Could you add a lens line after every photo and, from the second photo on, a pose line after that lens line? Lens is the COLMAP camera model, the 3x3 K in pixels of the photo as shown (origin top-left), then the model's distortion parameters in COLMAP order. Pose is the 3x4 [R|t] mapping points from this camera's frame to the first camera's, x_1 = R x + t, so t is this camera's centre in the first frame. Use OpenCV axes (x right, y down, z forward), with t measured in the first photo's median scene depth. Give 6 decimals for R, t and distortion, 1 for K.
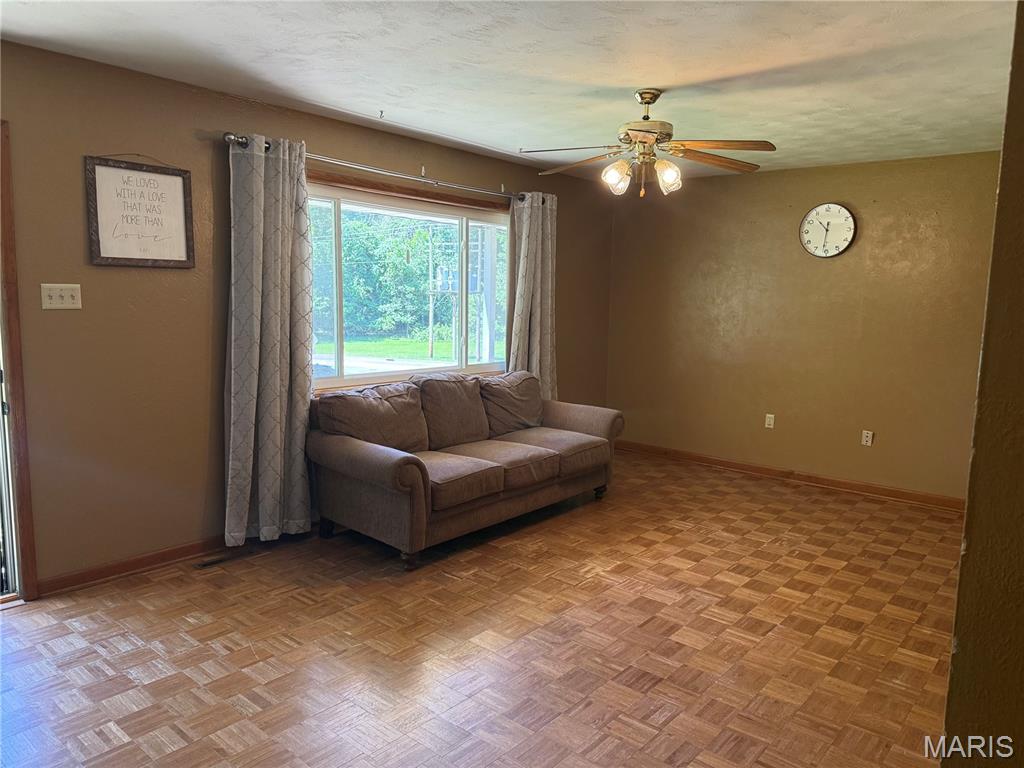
lens RADIAL K [[719.2, 0, 507.7], [0, 719.2, 383.8], [0, 0, 1]] dist [0.056085, -0.061434]
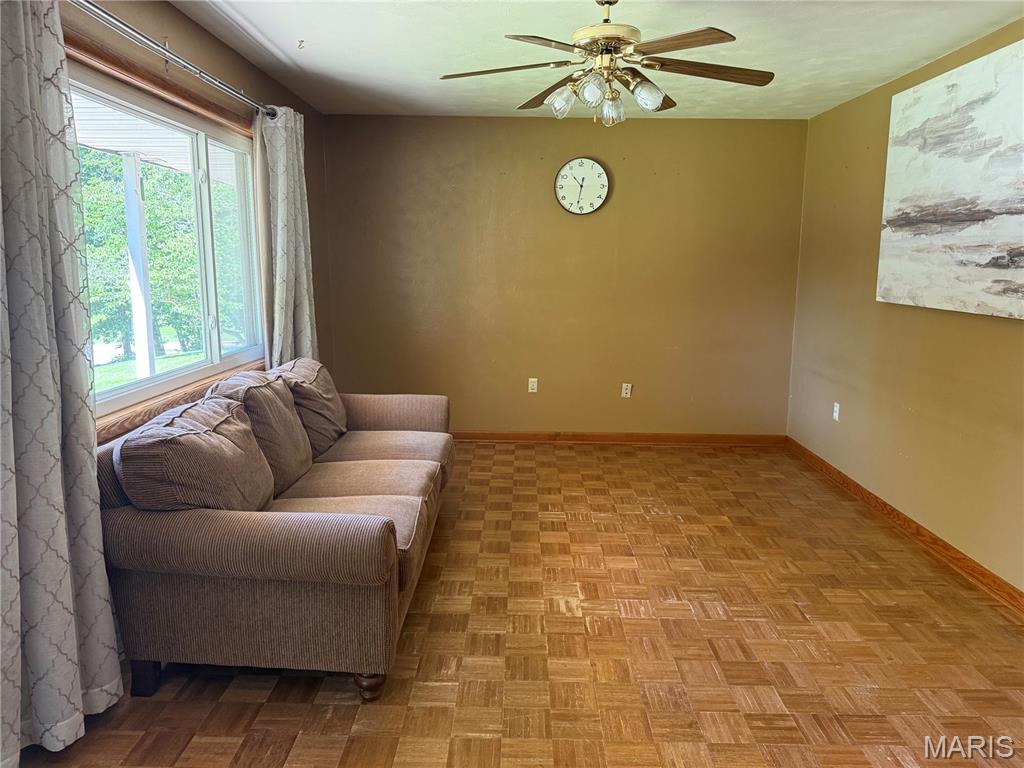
lens RADIAL K [[719.2, 0, 512.6], [0, 719.2, 378.6], [0, 0, 1]] dist [0.056085, -0.061434]
pose [[0.762449, -0.114846, 0.636775, -0.306670], [0.082148, 0.993340, 0.080793, -0.042171], [-0.641813, -0.009291, 0.766805, 0.330682]]
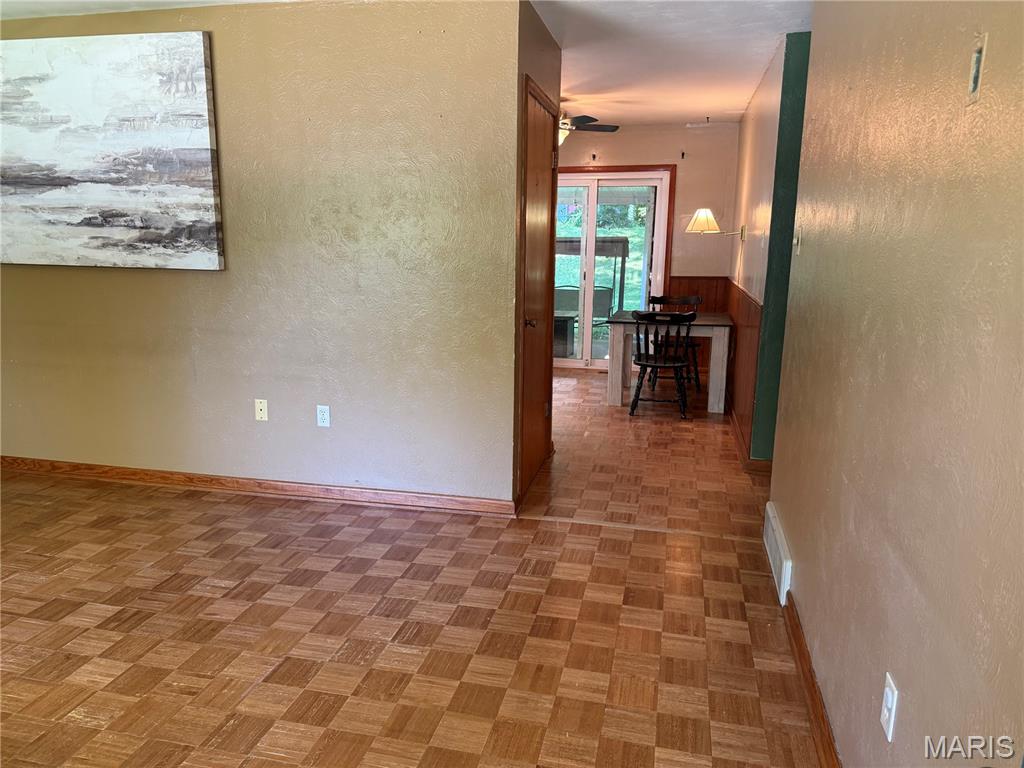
lens RADIAL K [[719.2, 0, 511.6], [0, 719.2, 381.5], [0, 0, 1]] dist [0.056085, -0.061434]
pose [[-0.464770, -0.196219, 0.863416, -0.466999], [0.084513, 0.960853, 0.263855, -0.059404], [-0.881389, 0.195602, -0.429992, 0.508329]]
